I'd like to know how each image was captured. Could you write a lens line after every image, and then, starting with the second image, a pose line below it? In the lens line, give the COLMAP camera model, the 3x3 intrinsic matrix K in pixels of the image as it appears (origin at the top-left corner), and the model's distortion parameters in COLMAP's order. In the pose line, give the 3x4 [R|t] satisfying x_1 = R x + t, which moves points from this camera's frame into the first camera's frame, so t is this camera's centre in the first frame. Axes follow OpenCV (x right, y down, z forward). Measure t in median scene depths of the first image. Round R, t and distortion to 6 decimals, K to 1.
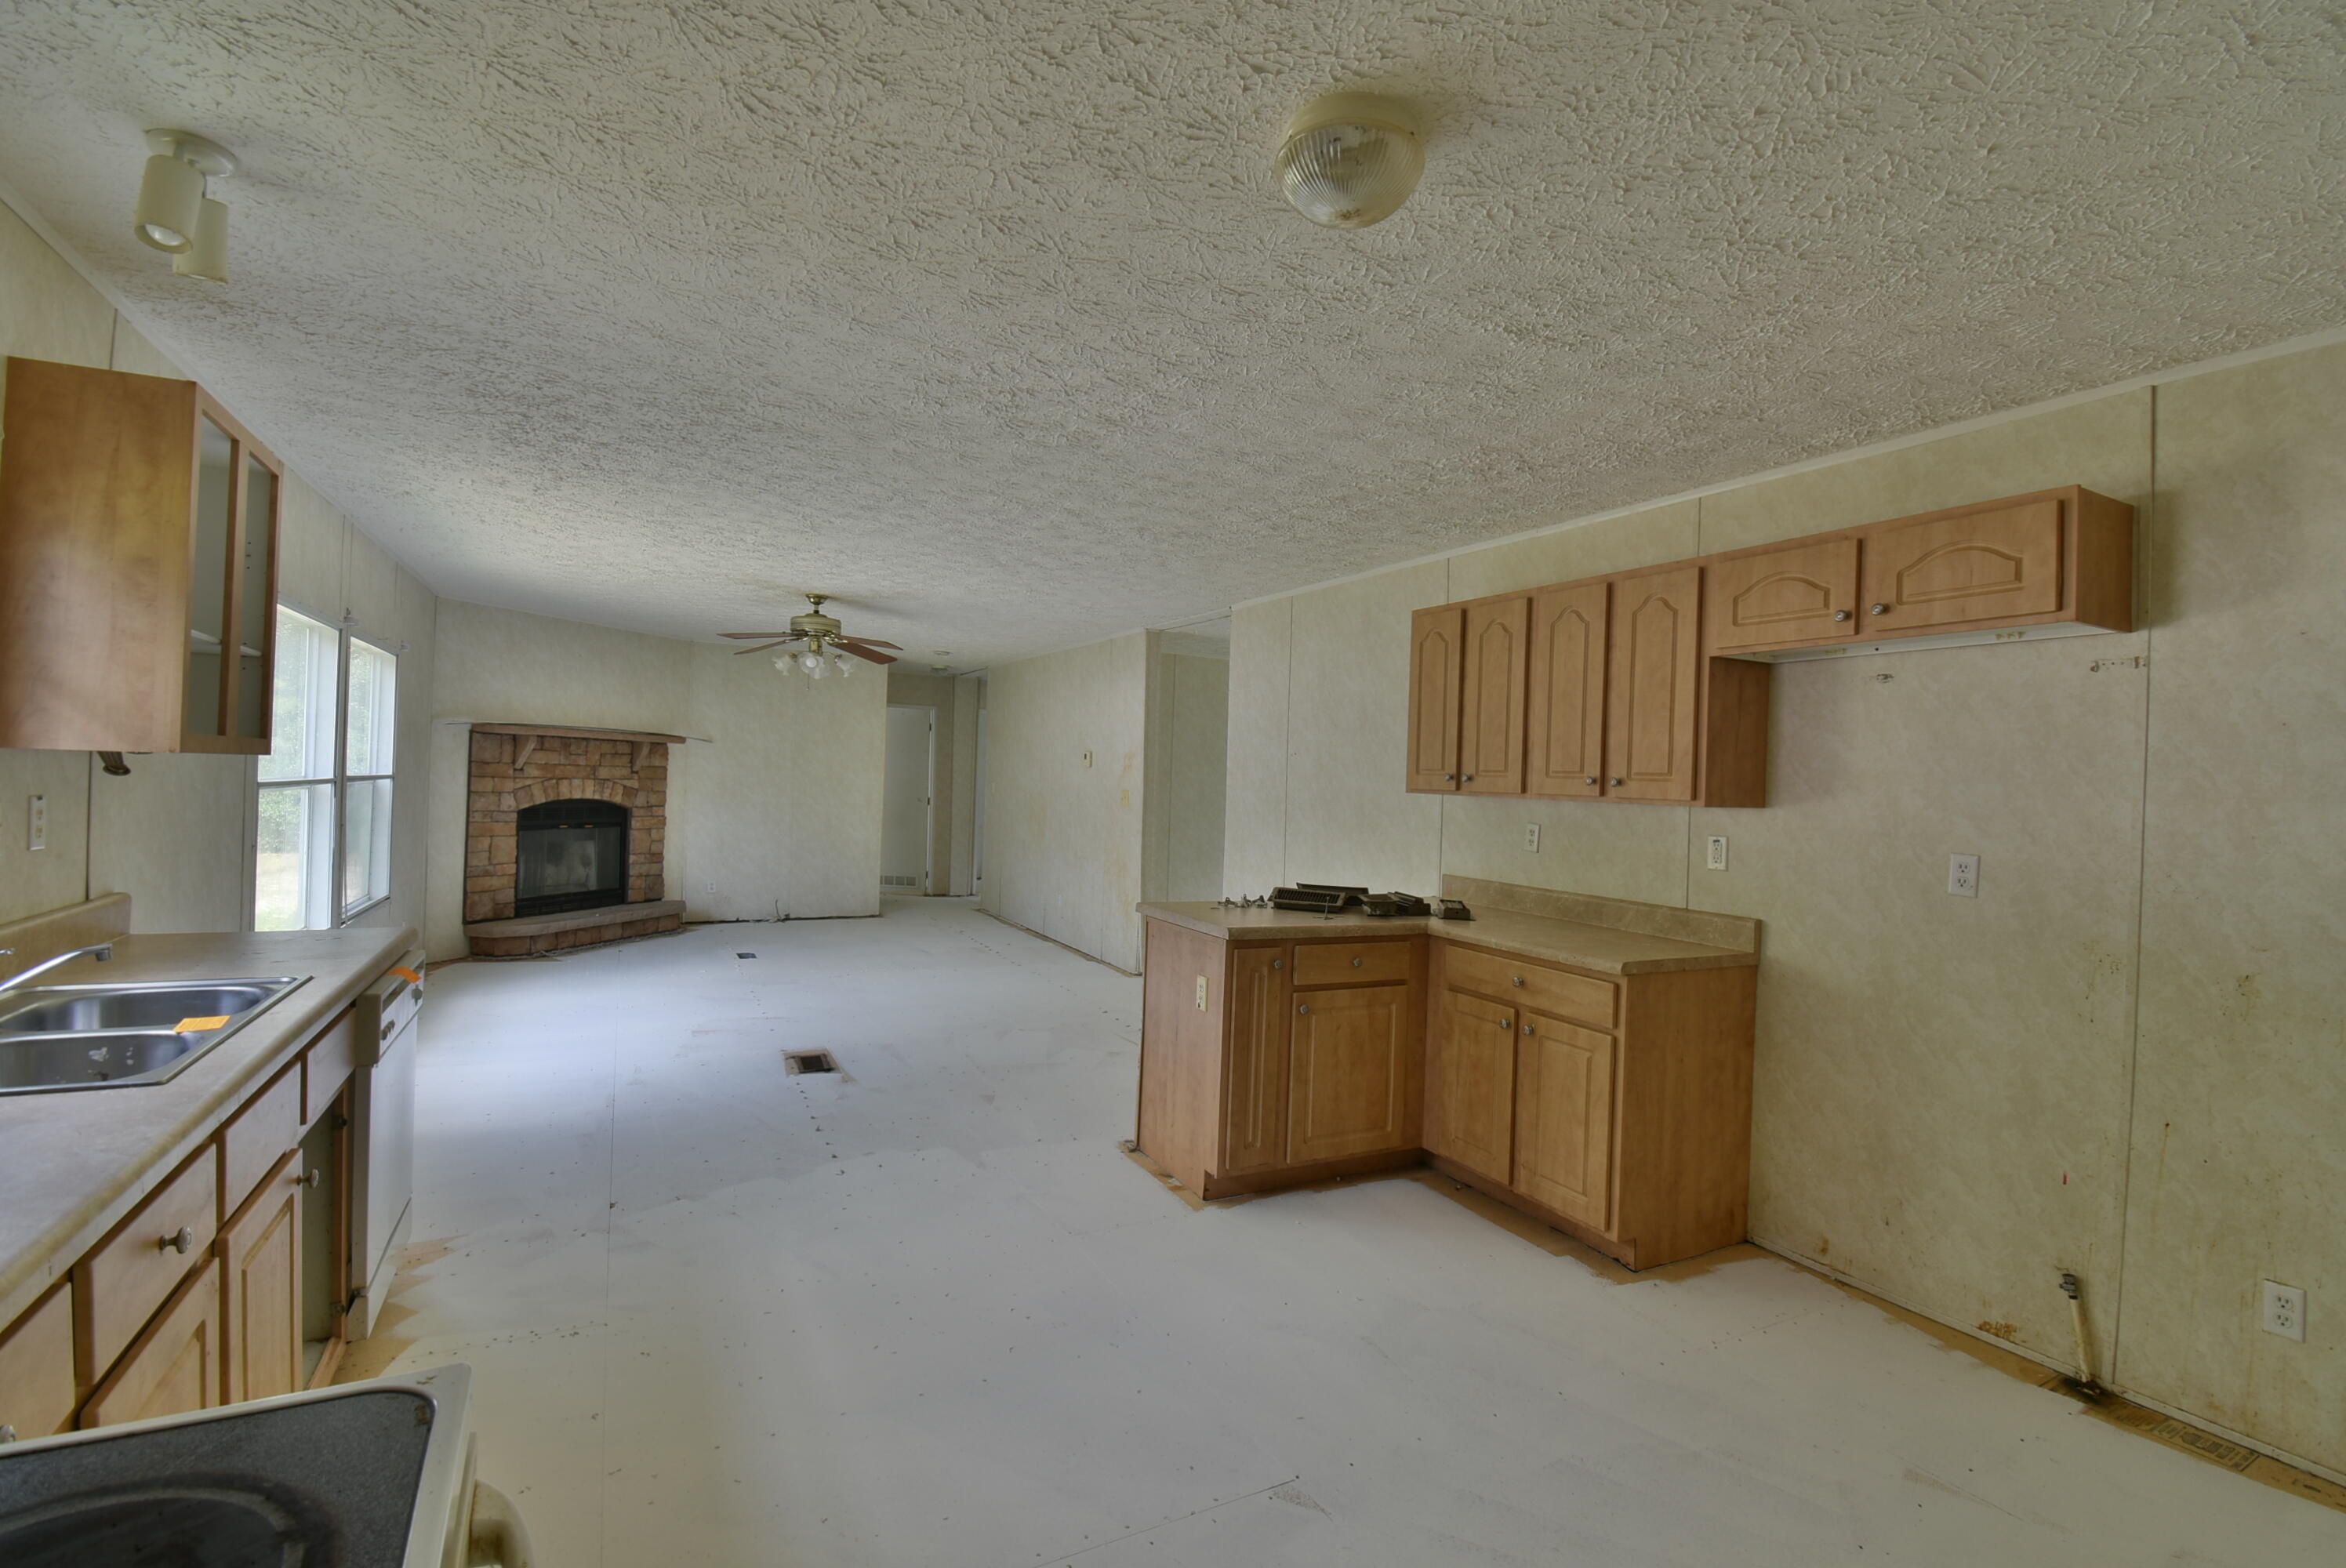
lens RADIAL K [[1052.9, 0, 1182.2], [0, 1052.9, 782.3], [0, 0, 1]] dist [0.000124, -0.000275]
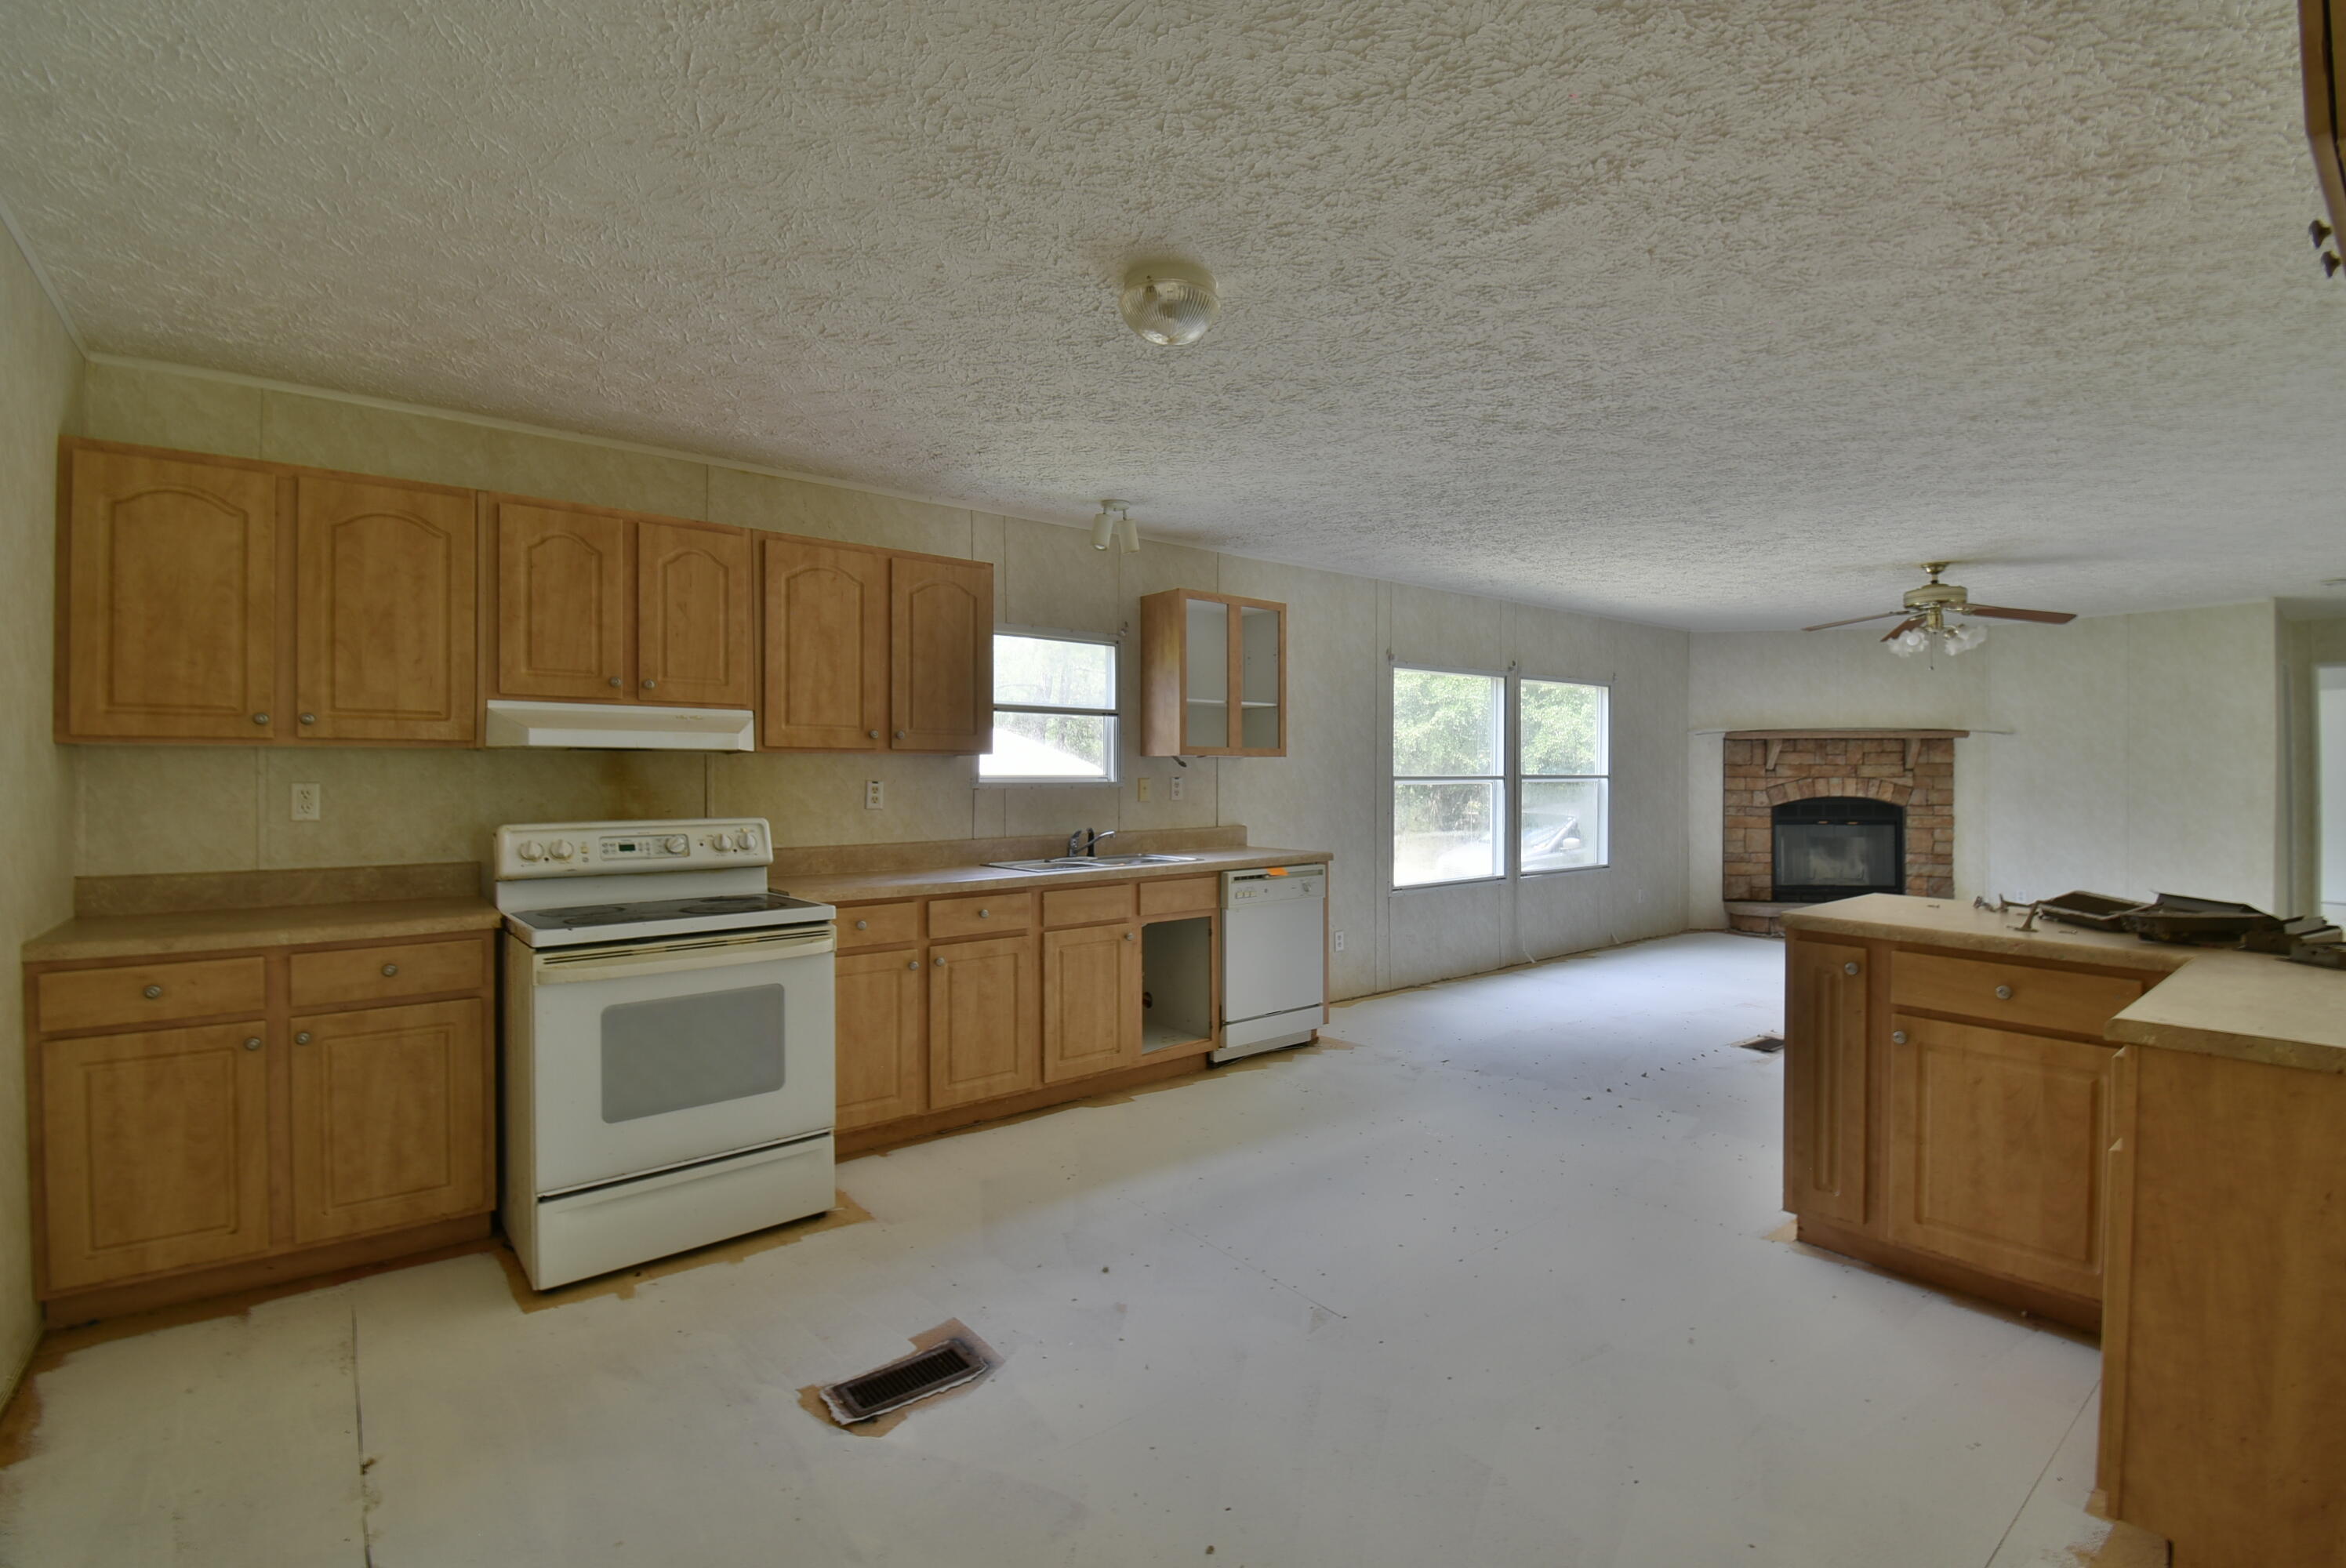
lens RADIAL K [[1052.9, 0, 1184.0], [0, 1052.9, 782.0], [0, 0, 1]] dist [0.000124, -0.000275]
pose [[0.180649, -0.024614, -0.983240, 0.365718], [0.005907, 0.999696, -0.023941, 0.023883], [0.983530, -0.001483, 0.180739, 0.175839]]
